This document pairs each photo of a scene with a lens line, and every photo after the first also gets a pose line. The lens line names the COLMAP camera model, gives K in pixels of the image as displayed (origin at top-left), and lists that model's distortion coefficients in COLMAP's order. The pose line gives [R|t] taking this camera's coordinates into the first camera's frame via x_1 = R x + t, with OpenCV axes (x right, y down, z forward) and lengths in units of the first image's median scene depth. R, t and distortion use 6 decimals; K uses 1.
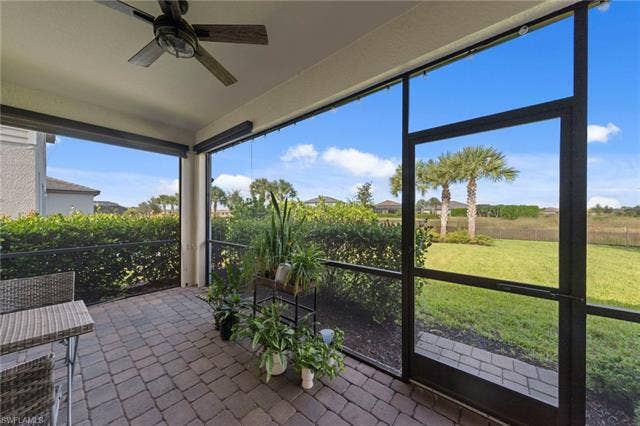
lens RADIAL K [[219.6, 0, 316.3], [0, 219.6, 214.3], [0, 0, 1]] dist [0.003393, 0.000070]
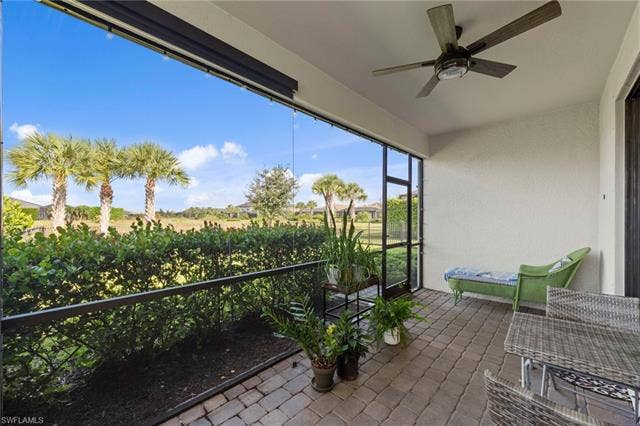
lens RADIAL K [[249.9, 0, 318.1], [0, 249.9, 217.3], [0, 0, 1]] dist [0.001053, 0.000100]
pose [[0.061721, -0.001066, 0.998093, -0.255316], [-0.002471, 0.999996, 0.001220, -0.001323], [-0.998090, -0.002542, 0.061718, 0.209100]]
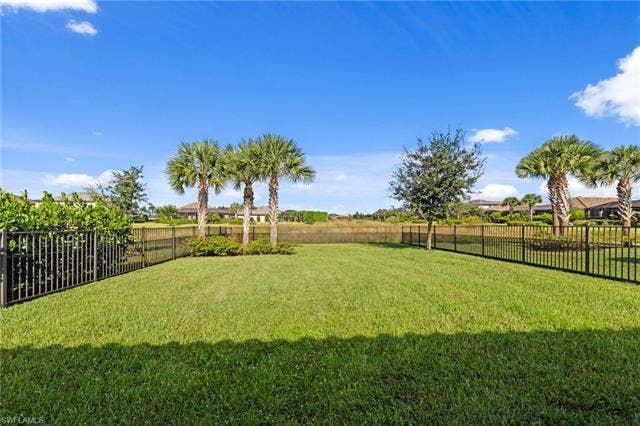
lens RADIAL K [[249.9, 0, 320.3], [0, 249.9, 219.0], [0, 0, 1]] dist [0.001053, 0.000100]
pose [[0.724018, -0.001671, 0.689779, 0.165543], [0.003638, 0.999992, -0.001396, 0.005131], [-0.689772, 0.003520, 0.724018, 0.175416]]
